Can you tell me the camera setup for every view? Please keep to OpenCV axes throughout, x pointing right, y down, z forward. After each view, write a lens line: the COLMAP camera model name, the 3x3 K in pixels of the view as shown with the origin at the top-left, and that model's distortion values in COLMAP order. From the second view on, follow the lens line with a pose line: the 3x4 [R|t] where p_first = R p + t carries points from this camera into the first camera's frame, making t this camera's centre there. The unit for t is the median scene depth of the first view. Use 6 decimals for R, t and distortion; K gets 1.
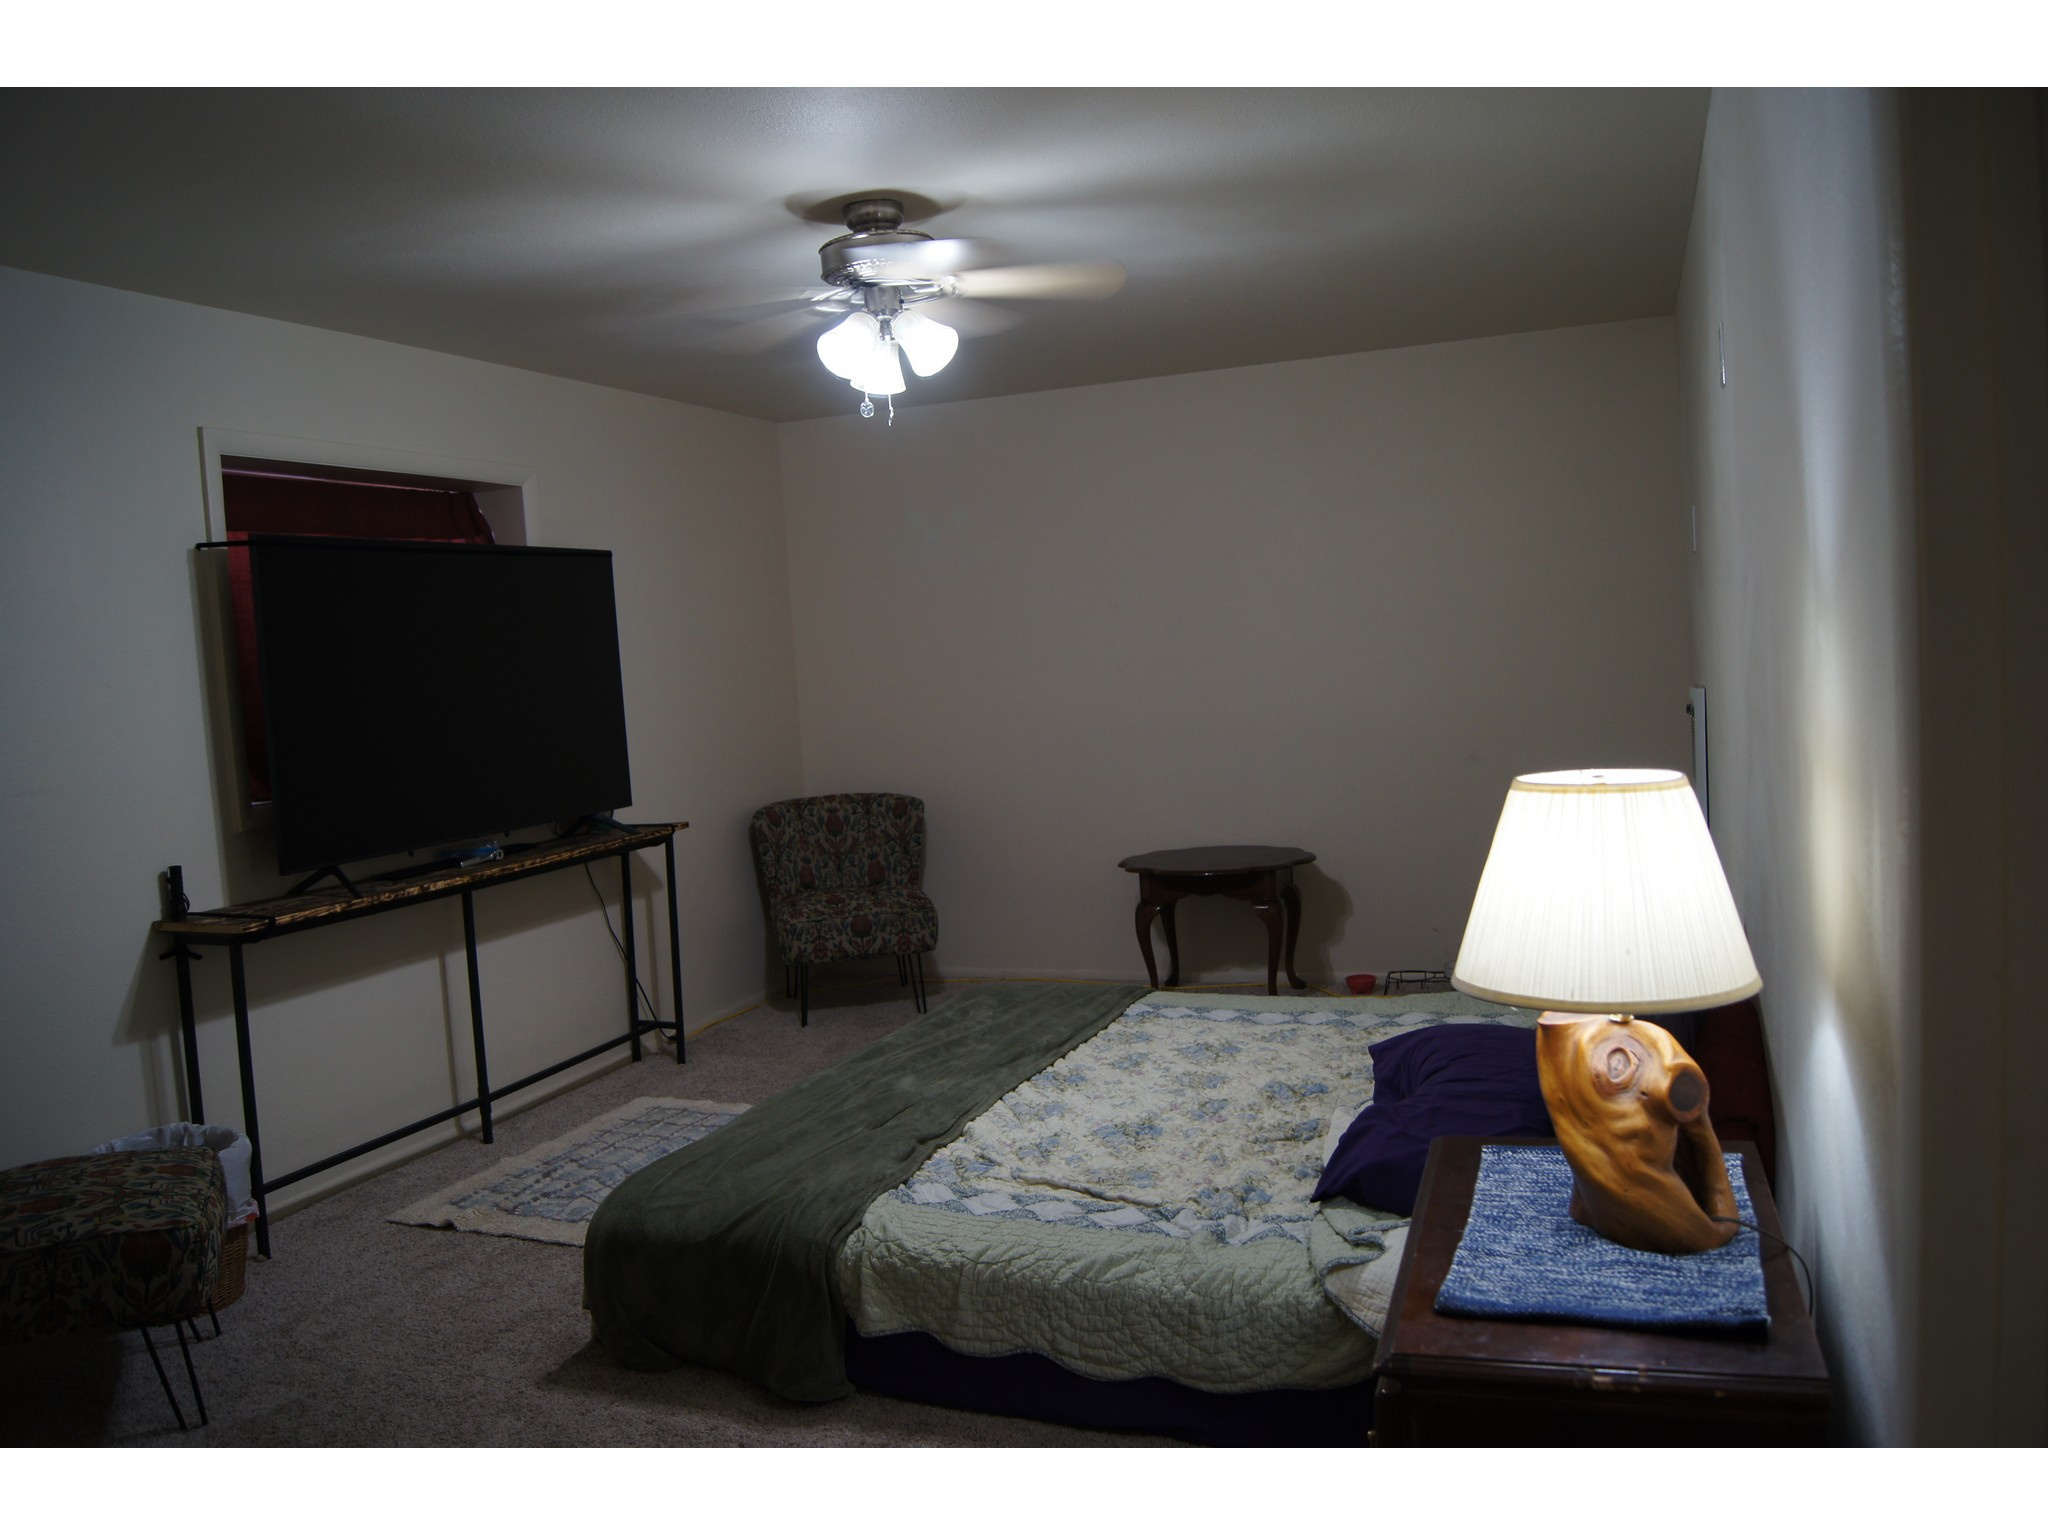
lens RADIAL K [[1609.1, 0, 1024.0], [0, 1609.1, 768.0], [0, 0, 1]] dist [-0.085668, 0.005338]
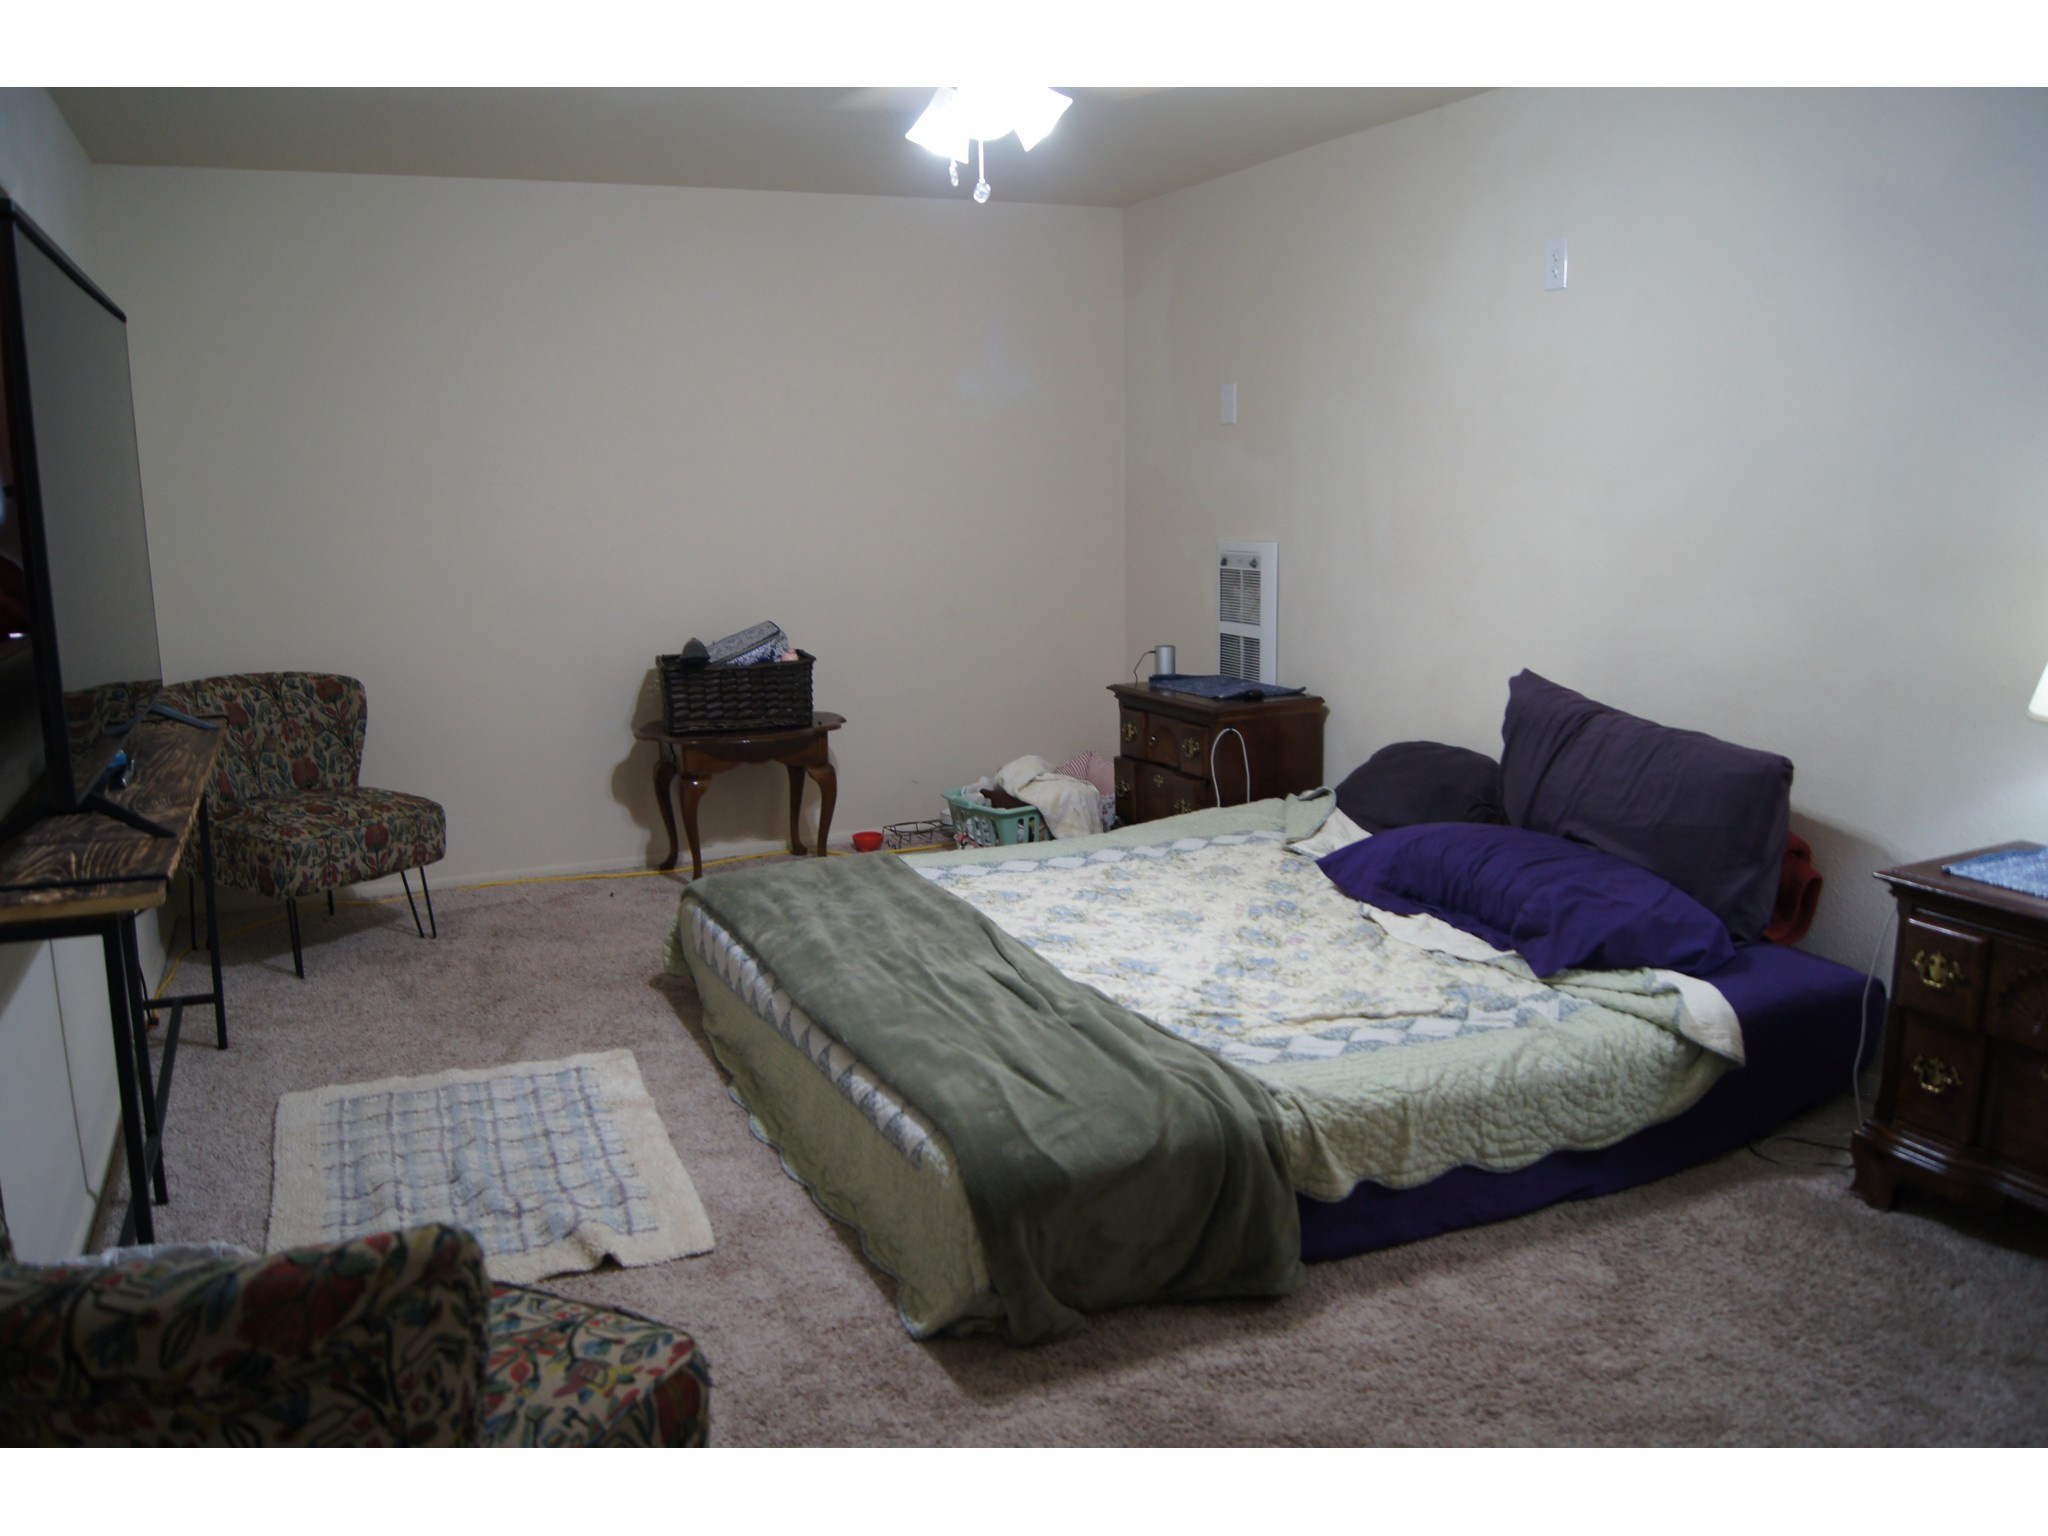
lens RADIAL K [[1609.1, 0, 1024.0], [0, 1609.1, 768.0], [0, 0, 1]] dist [-0.085668, 0.005338]
pose [[0.698582, -0.079387, 0.711112, -0.879465], [0.028500, 0.996125, 0.083207, 0.019602], [-0.714962, -0.037860, 0.698137, 0.486608]]
